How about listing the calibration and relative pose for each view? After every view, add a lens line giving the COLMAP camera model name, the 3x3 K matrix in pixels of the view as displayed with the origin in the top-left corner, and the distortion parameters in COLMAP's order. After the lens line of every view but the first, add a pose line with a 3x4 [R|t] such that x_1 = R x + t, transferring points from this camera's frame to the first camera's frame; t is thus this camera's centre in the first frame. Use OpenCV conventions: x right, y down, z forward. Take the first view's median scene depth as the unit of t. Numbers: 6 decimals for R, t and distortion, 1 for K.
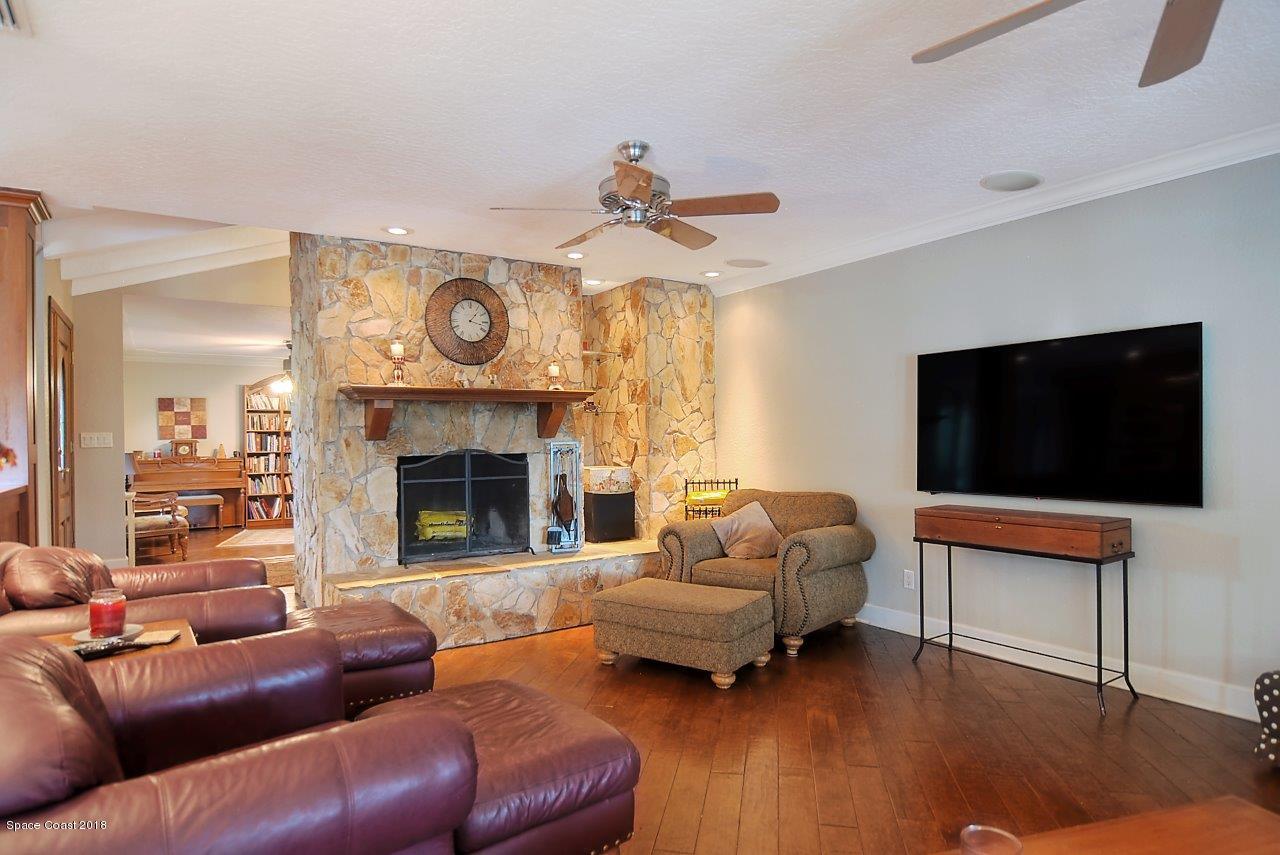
lens RADIAL K [[738.6, 0, 638.1], [0, 738.6, 427.2], [0, 0, 1]] dist [-0.002597, -0.002292]
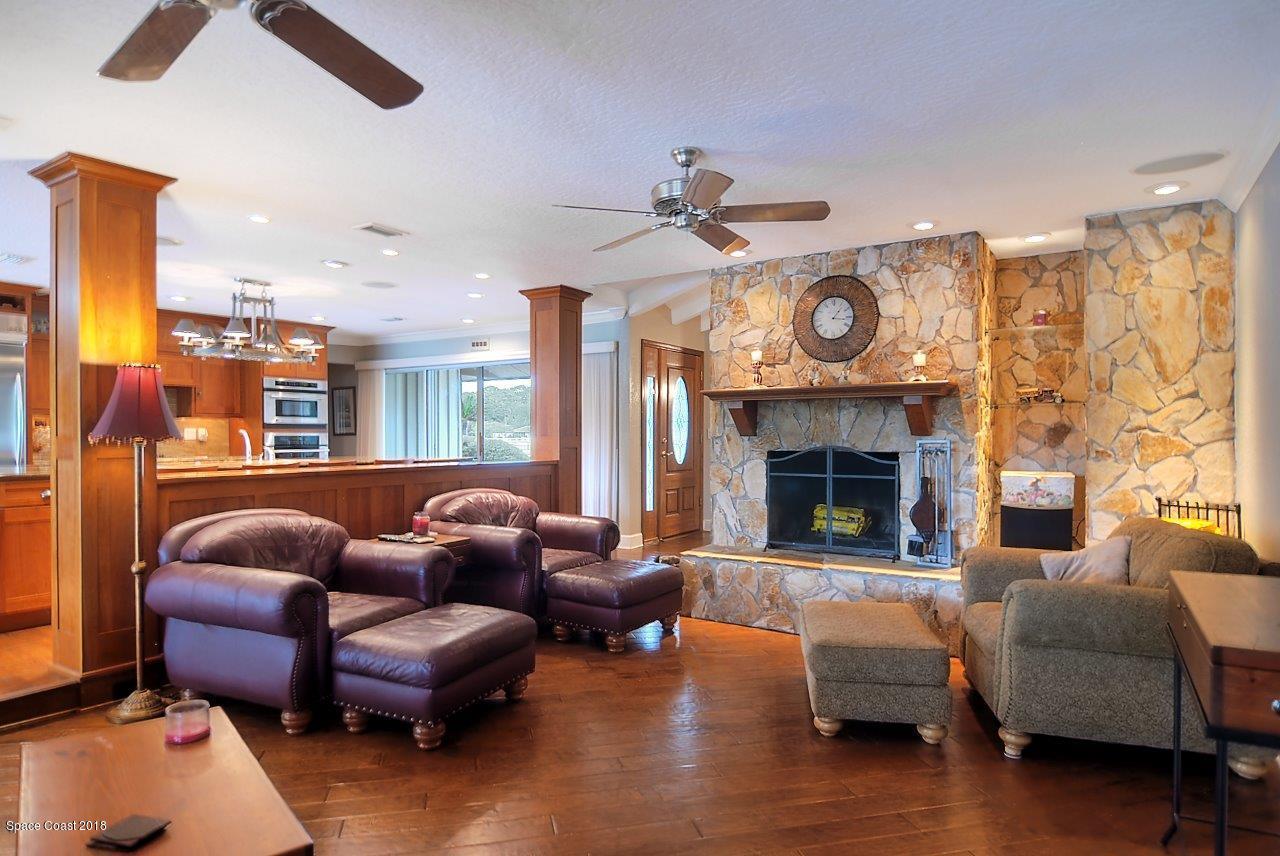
lens RADIAL K [[738.6, 0, 633.0], [0, 738.6, 433.8], [0, 0, 1]] dist [-0.002597, -0.002292]
pose [[0.404545, 0.003411, -0.914512, 0.564109], [0.004055, 0.999977, 0.005523, 0.006295], [0.914509, -0.005943, 0.404522, 0.335152]]
